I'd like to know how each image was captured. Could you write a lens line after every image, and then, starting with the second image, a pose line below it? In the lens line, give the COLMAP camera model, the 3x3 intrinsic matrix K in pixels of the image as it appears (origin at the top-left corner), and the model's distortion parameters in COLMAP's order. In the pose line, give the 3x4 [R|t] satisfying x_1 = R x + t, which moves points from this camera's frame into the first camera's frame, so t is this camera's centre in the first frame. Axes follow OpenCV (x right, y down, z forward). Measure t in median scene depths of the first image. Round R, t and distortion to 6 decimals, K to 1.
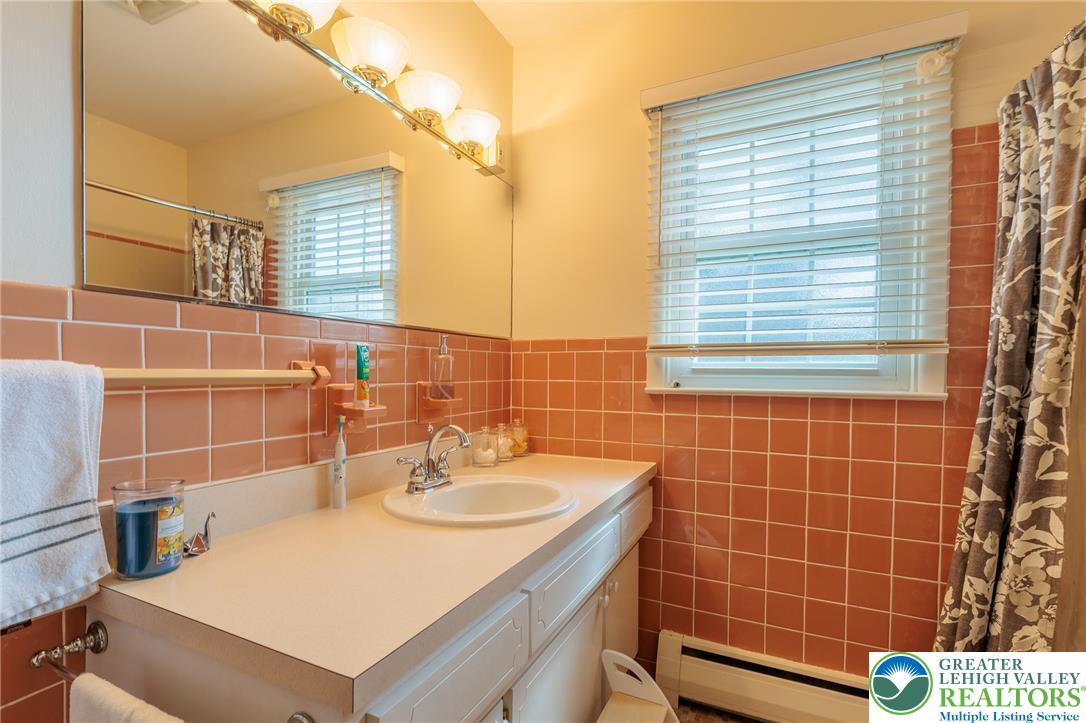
lens RADIAL K [[478.6, 0, 546.4], [0, 478.6, 386.3], [0, 0, 1]] dist [-0.002077, -0.000335]
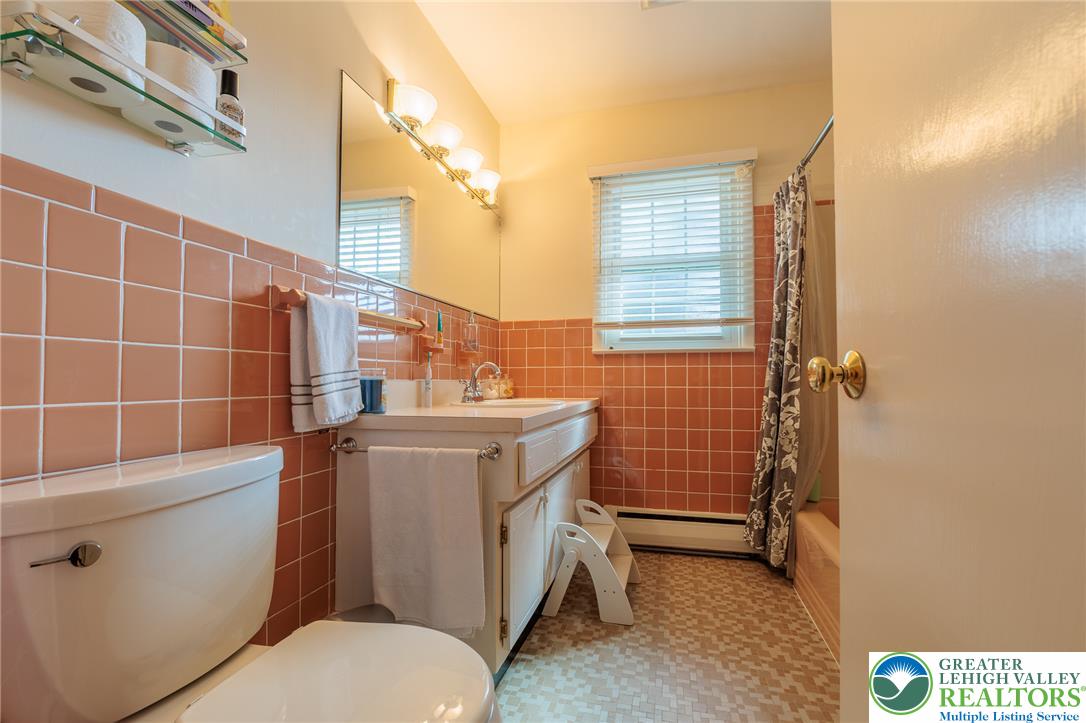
lens RADIAL K [[478.6, 0, 546.4], [0, 478.6, 386.3], [0, 0, 1]] dist [-0.002077, -0.000335]
pose [[0.979252, -0.006818, 0.202529, -0.324982], [0.013516, 0.999406, -0.031709, 0.212472], [-0.202193, 0.033788, 0.978763, -0.637602]]
